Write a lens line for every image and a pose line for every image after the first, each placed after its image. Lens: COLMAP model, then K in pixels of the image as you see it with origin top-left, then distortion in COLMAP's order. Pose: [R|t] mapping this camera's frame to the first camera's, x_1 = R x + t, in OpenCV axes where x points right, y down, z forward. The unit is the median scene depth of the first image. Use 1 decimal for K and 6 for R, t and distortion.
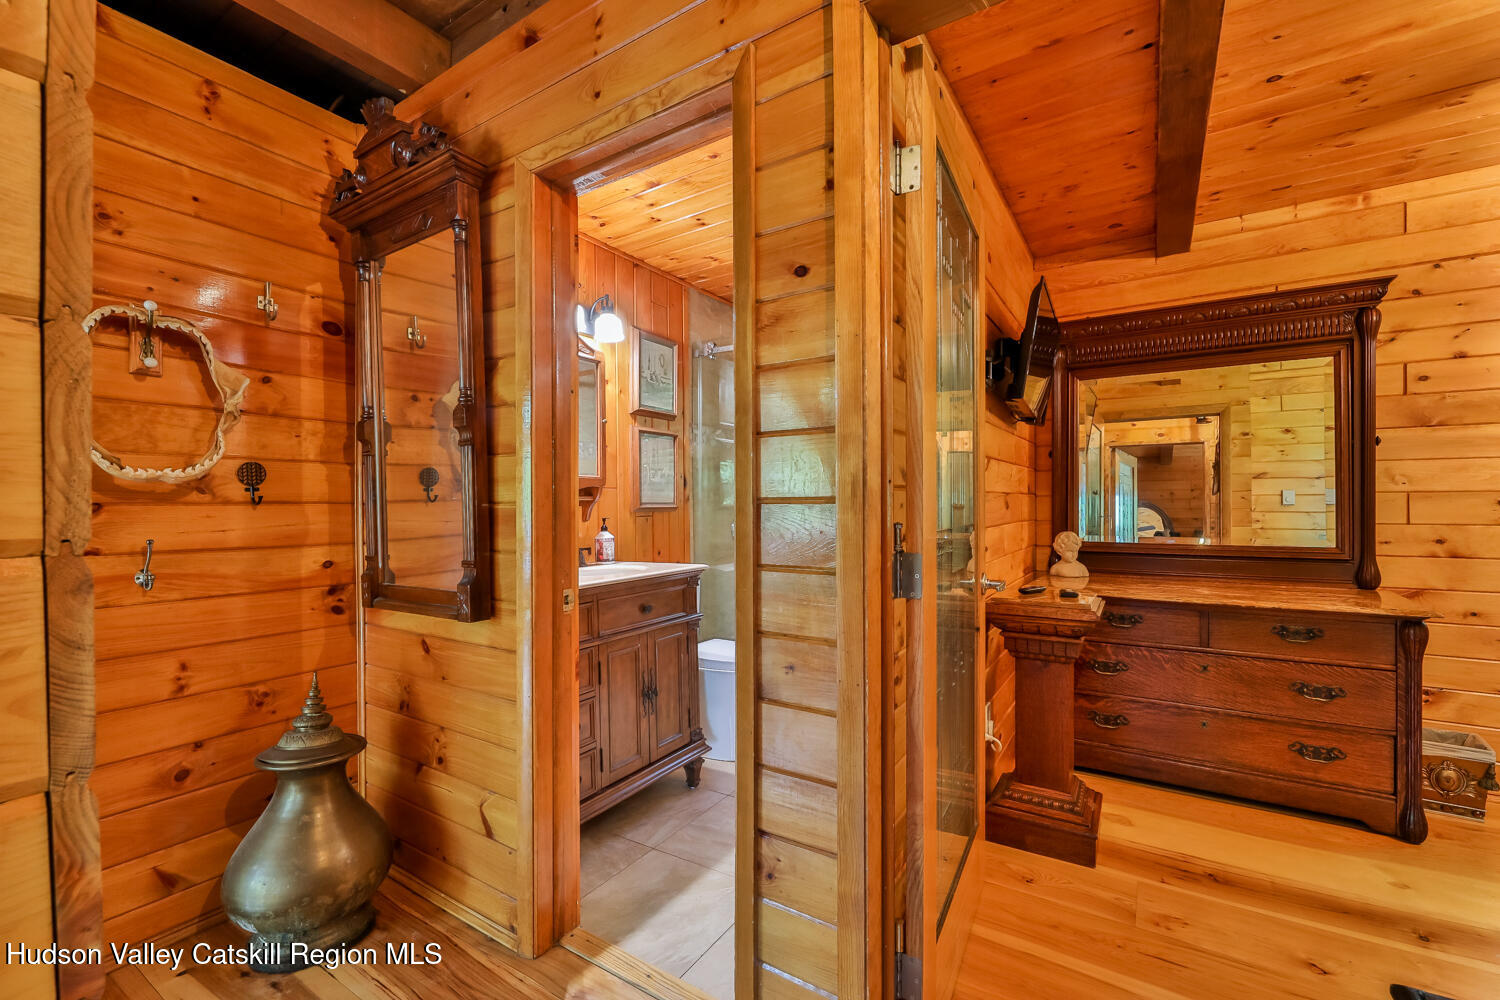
lens RADIAL K [[641.0, 0, 760.3], [0, 641.0, 504.4], [0, 0, 1]] dist [0.000470, -0.003453]
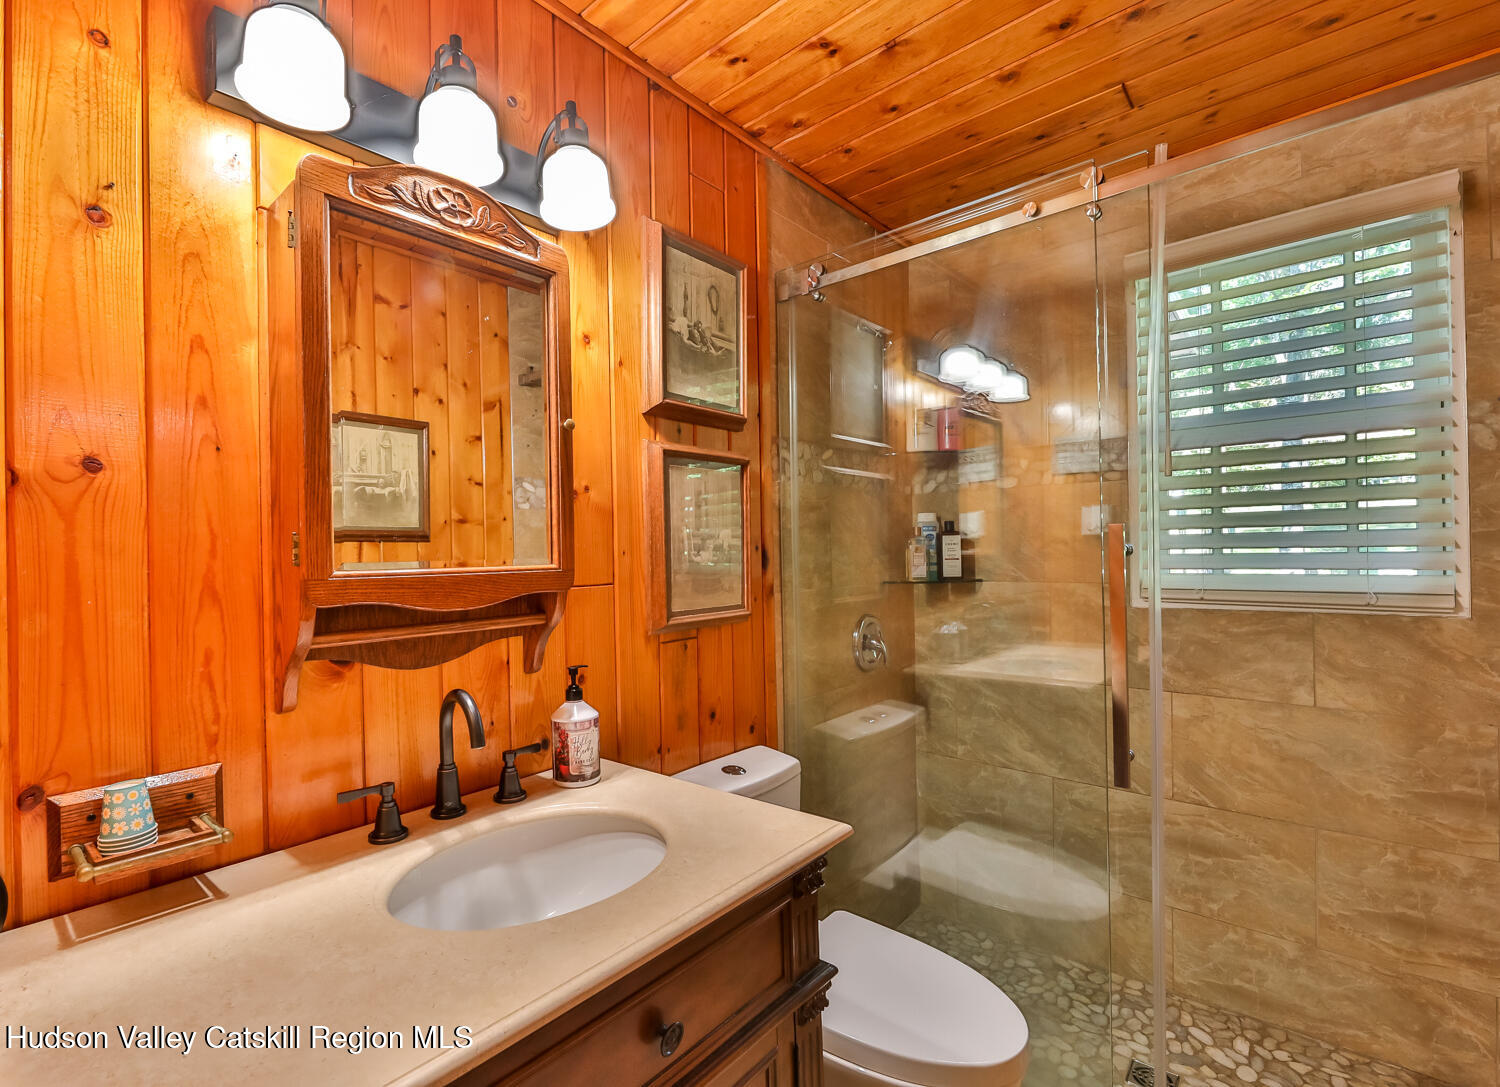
lens RADIAL K [[675.5, 0, 744.4], [0, 675.5, 546.1], [0, 0, 1]] dist [-0.001172, -0.002039]
pose [[0.992514, -0.012245, -0.121519, -0.073907], [0.012419, 0.999923, 0.000677, -0.046512], [0.121501, -0.002181, 0.992589, 0.515233]]
